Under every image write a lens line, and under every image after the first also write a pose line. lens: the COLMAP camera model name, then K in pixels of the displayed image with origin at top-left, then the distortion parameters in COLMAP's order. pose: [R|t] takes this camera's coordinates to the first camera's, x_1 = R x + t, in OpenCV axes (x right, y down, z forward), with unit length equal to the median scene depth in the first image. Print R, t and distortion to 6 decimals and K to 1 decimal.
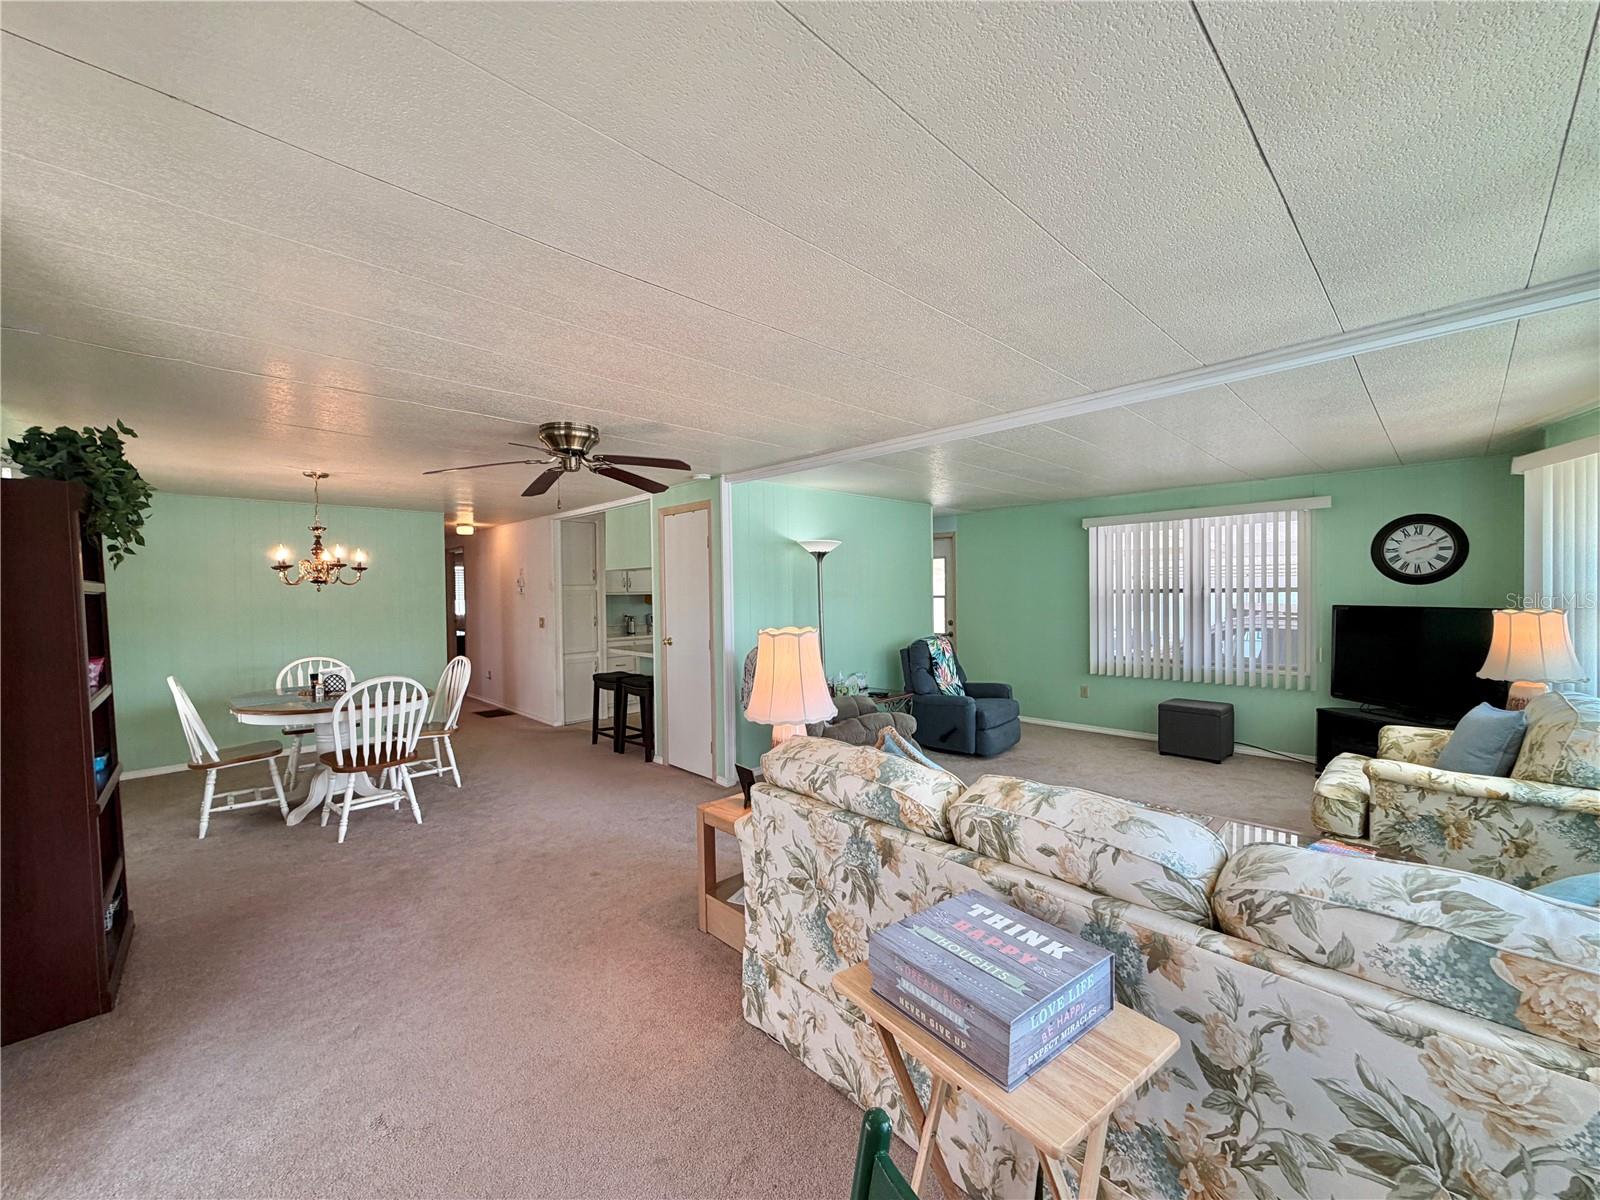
lens RADIAL K [[637.4, 0, 801.1], [0, 637.4, 604.3], [0, 0, 1]] dist [0.000527, -0.000116]
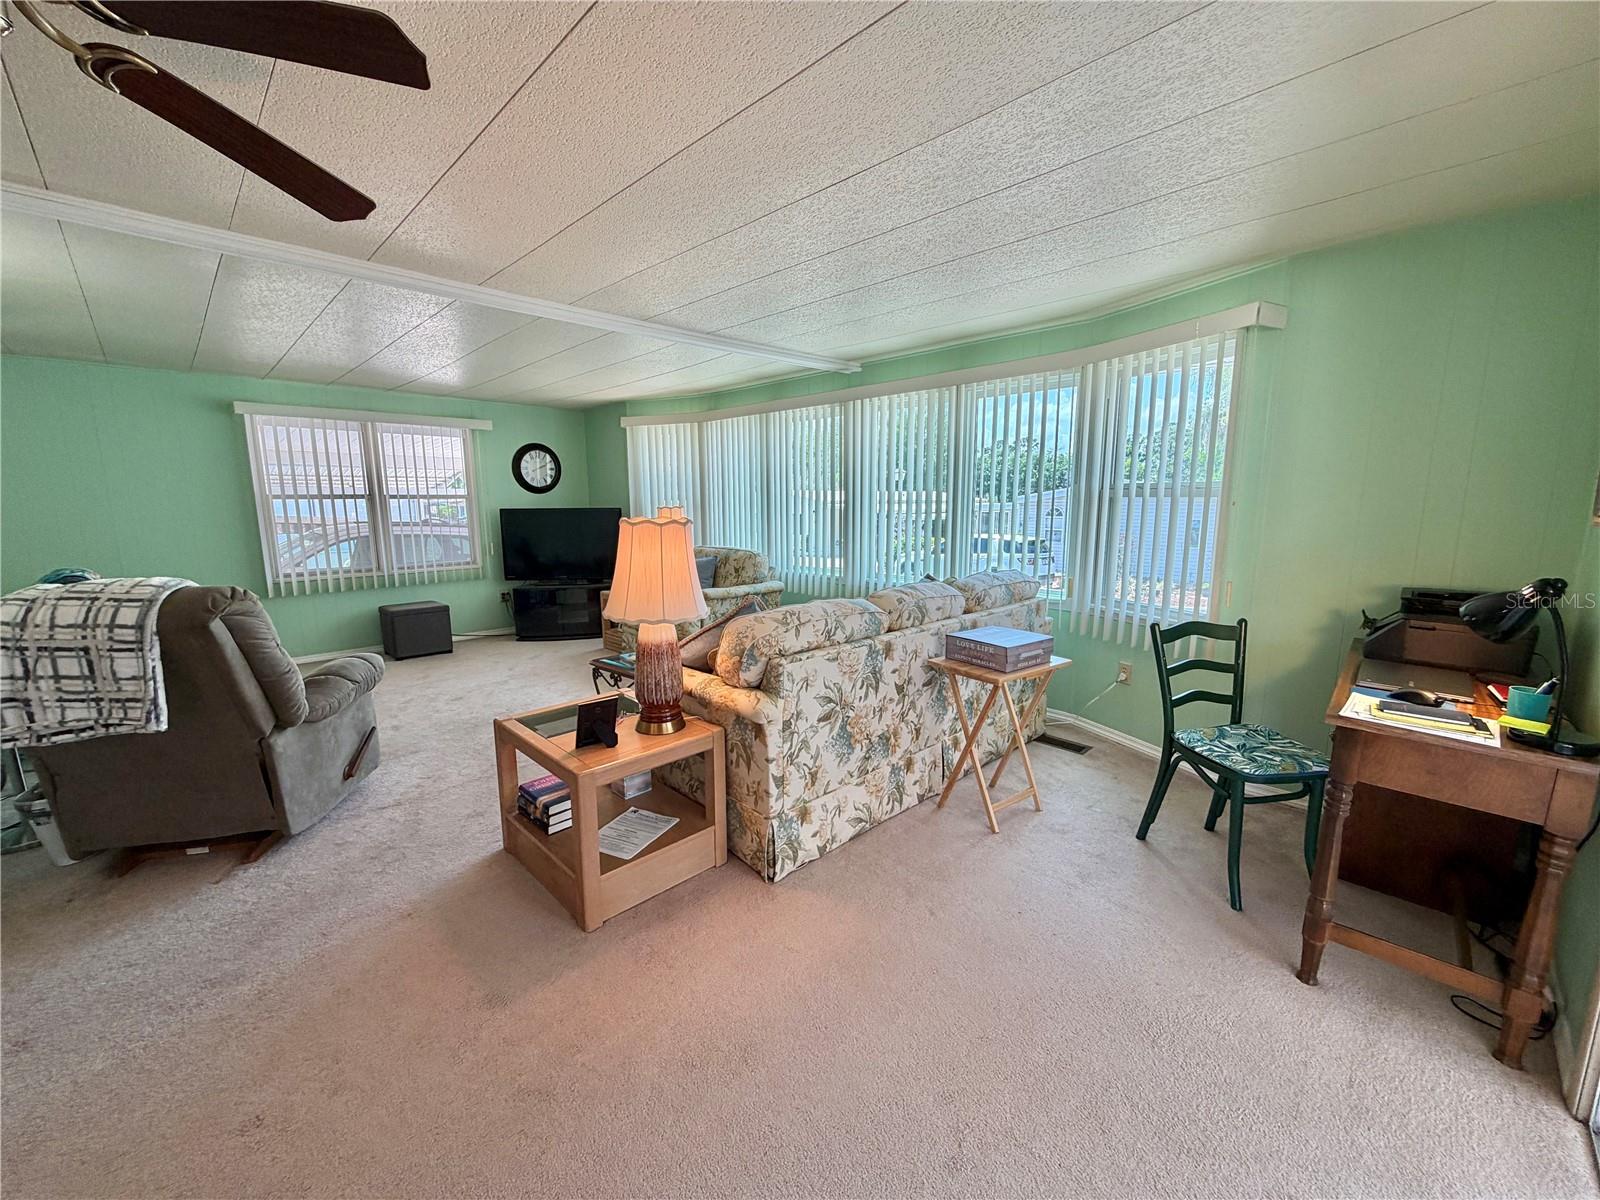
lens RADIAL K [[637.4, 0, 796.7], [0, 637.4, 602.8], [0, 0, 1]] dist [0.000527, -0.000116]
pose [[-0.010501, -0.146484, 0.989157, -0.541469], [0.025983, 0.988838, 0.146713, 0.017961], [-0.999607, 0.027241, -0.006577, 0.484781]]
